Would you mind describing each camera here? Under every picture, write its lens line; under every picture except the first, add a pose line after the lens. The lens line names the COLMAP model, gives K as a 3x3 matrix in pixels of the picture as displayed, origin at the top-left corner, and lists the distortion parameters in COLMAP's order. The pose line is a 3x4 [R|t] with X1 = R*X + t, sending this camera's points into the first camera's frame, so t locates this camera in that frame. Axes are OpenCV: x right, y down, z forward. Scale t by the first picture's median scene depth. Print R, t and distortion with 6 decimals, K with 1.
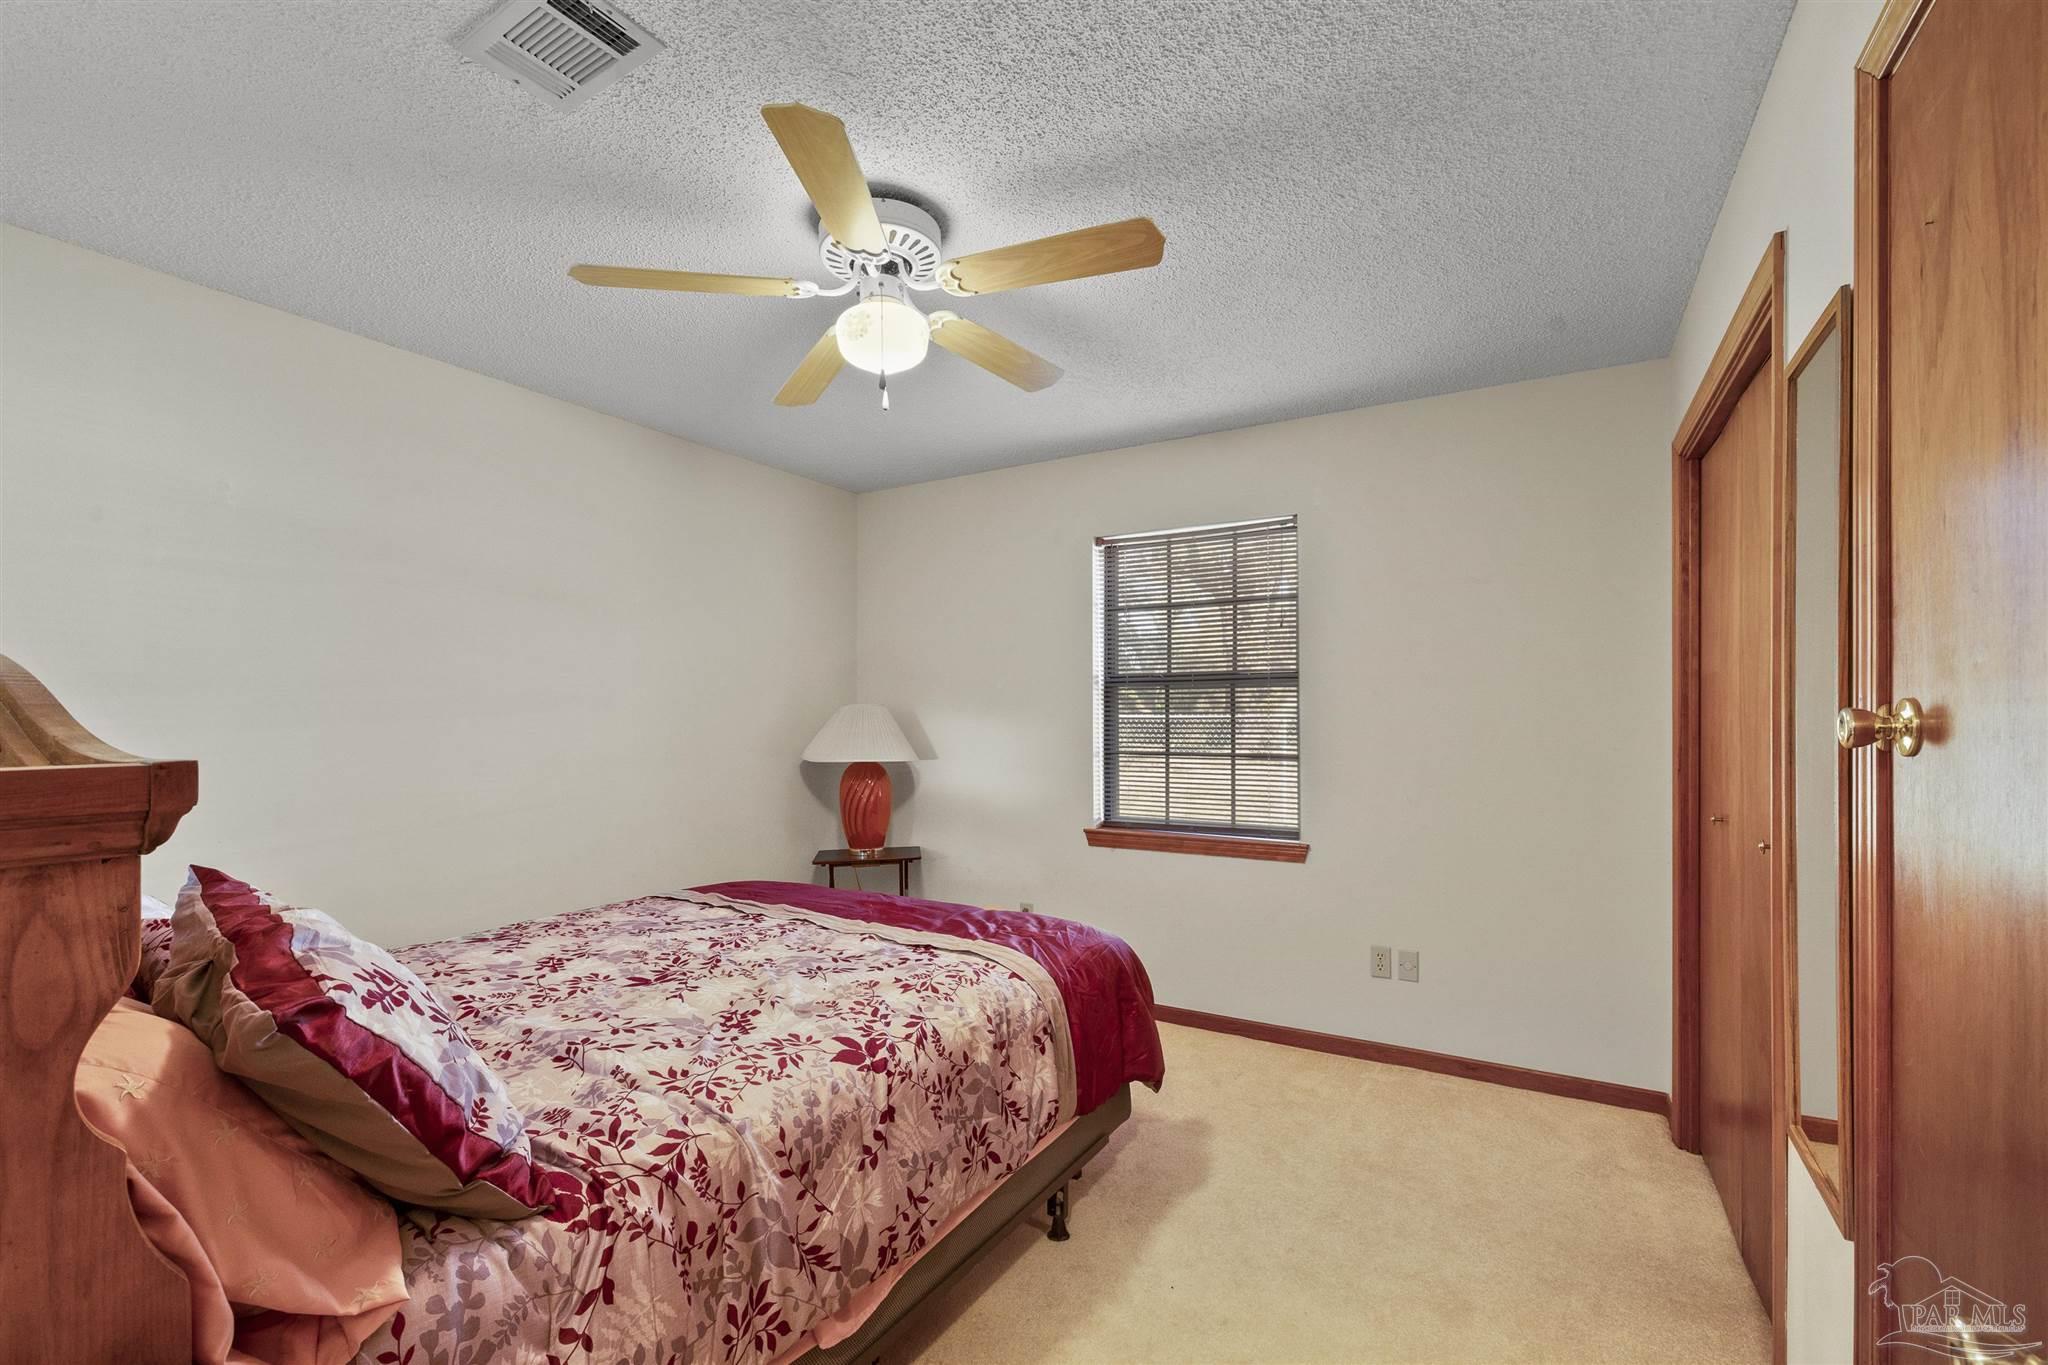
lens RADIAL K [[878.7, 0, 1021.2], [0, 878.7, 698.7], [0, 0, 1]] dist [0.000401, 0.000465]
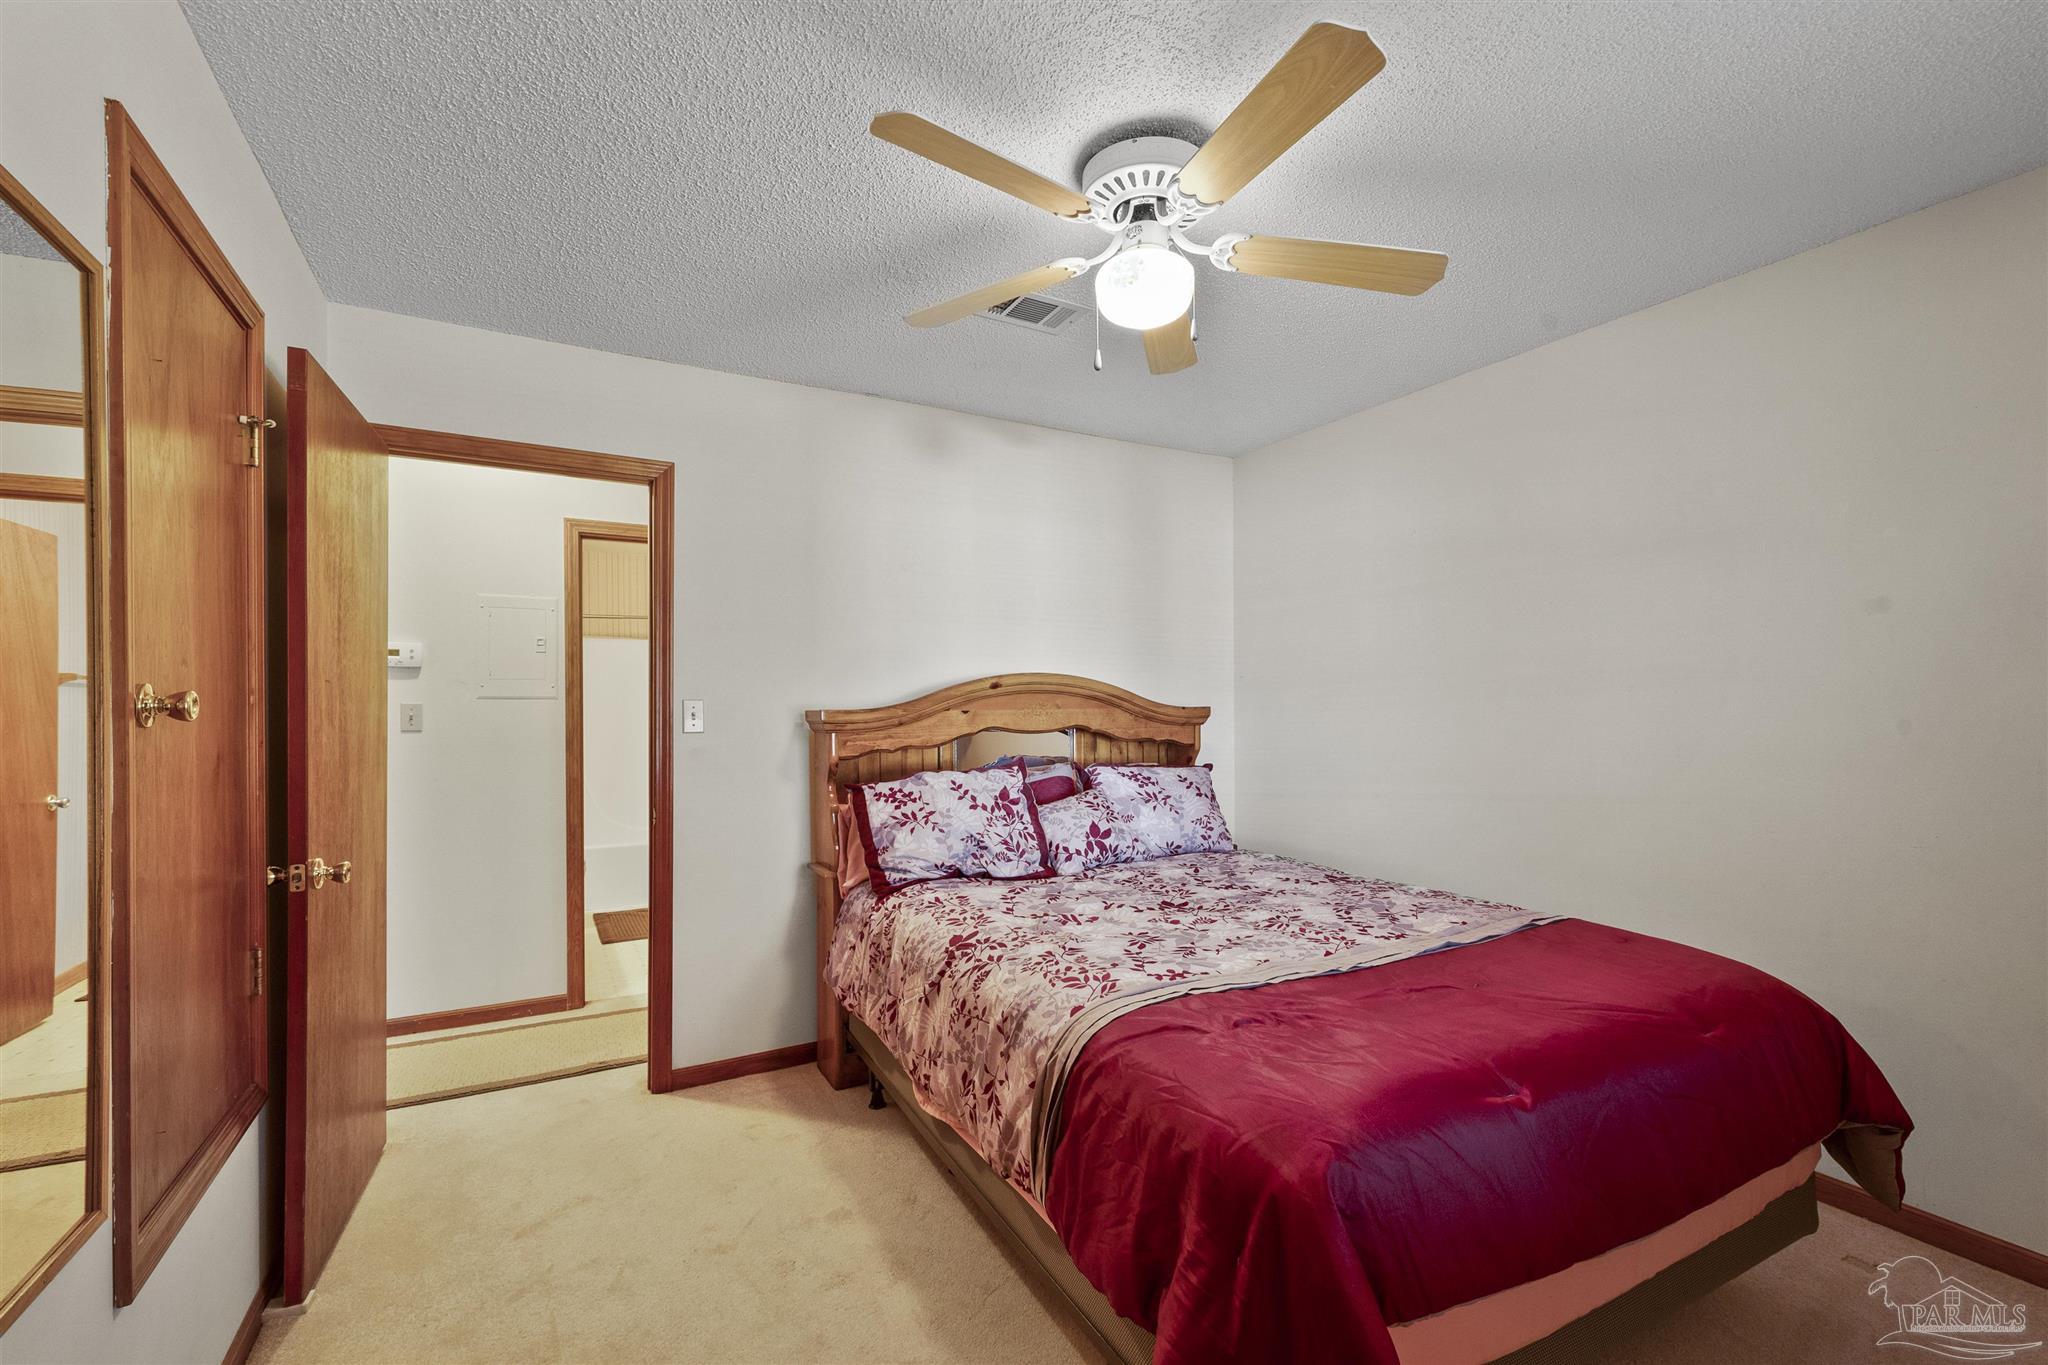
lens RADIAL K [[878.7, 0, 1021.2], [0, 878.7, 698.7], [0, 0, 1]] dist [0.000401, 0.000465]
pose [[-0.503443, -0.017868, -0.863844, 0.787263], [0.014540, 0.999469, -0.029147, 0.058072], [0.863906, -0.027234, -0.502916, 1.480153]]
